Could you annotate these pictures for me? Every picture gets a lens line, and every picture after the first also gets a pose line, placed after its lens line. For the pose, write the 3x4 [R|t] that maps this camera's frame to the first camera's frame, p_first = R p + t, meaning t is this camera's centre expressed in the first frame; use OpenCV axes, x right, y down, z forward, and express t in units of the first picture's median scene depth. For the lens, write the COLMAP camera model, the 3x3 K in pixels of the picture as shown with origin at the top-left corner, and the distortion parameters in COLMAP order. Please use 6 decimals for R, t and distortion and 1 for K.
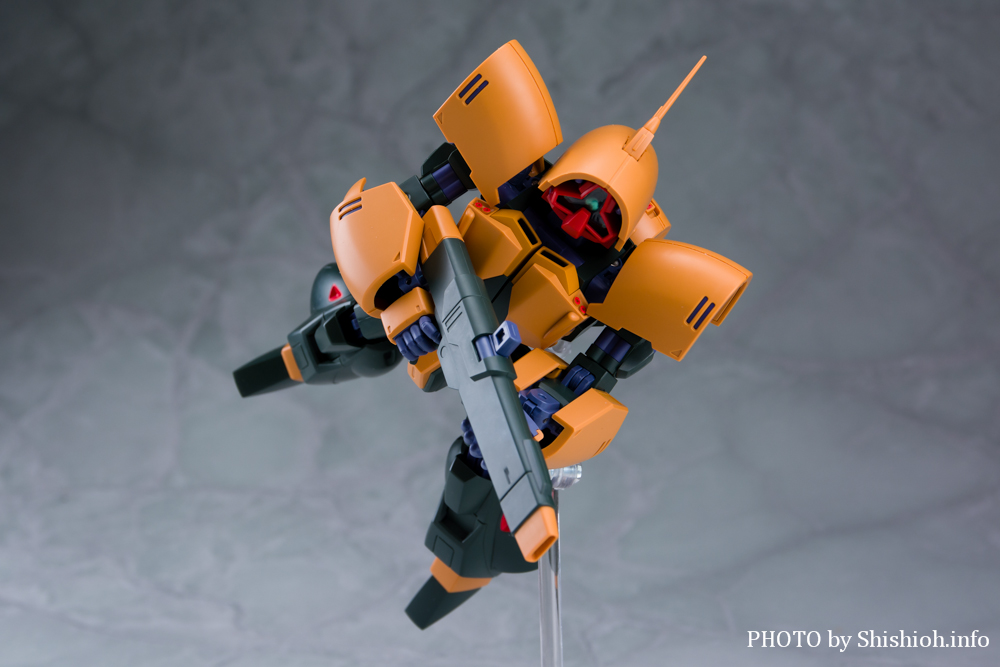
lens RADIAL K [[1881.7, 0, 500.0], [0, 1881.7, 333.5], [0, 0, 1]] dist [0.070800, 0.249241]
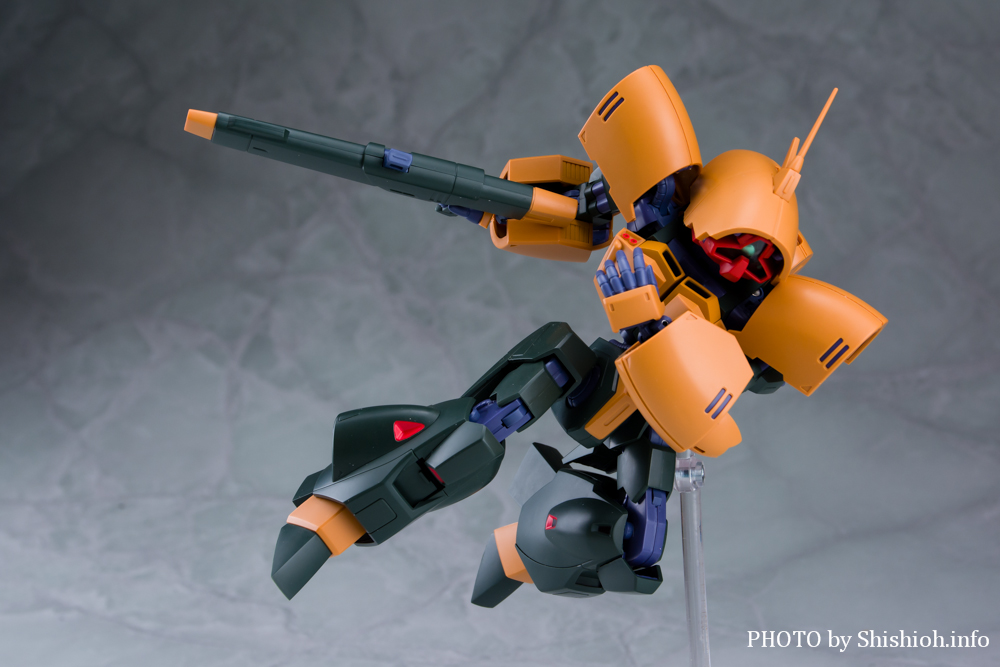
lens RADIAL K [[1732.9, 0, 559.9], [0, 1732.9, 336.1], [0, 0, 1]] dist [0.039234, 0.057815]
pose [[0.999829, -0.002278, 0.018326, -0.005321], [0.002353, 0.999989, -0.004075, -0.002103], [-0.018317, 0.004117, 0.999824, 0.031916]]
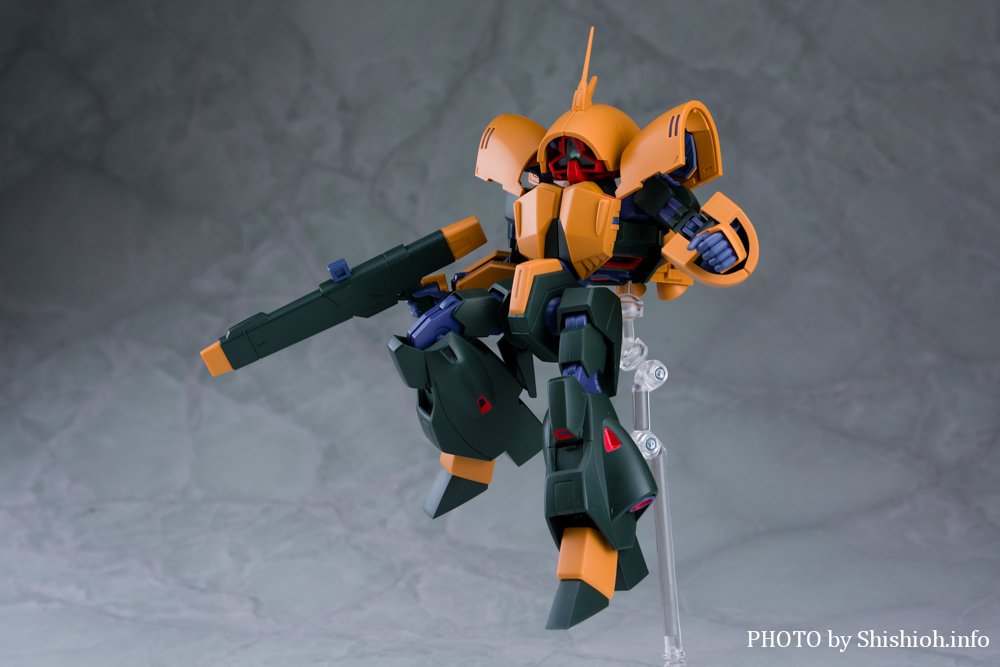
lens RADIAL K [[1827.5, 0, 539.2], [0, 1827.5, 335.6], [0, 0, 1]] dist [0.078060, 0.213405]
pose [[0.998984, -0.001587, 0.045037, -0.014514], [0.002564, 0.999762, -0.021647, 0.007977], [-0.044992, 0.021740, 0.998751, -0.098317]]
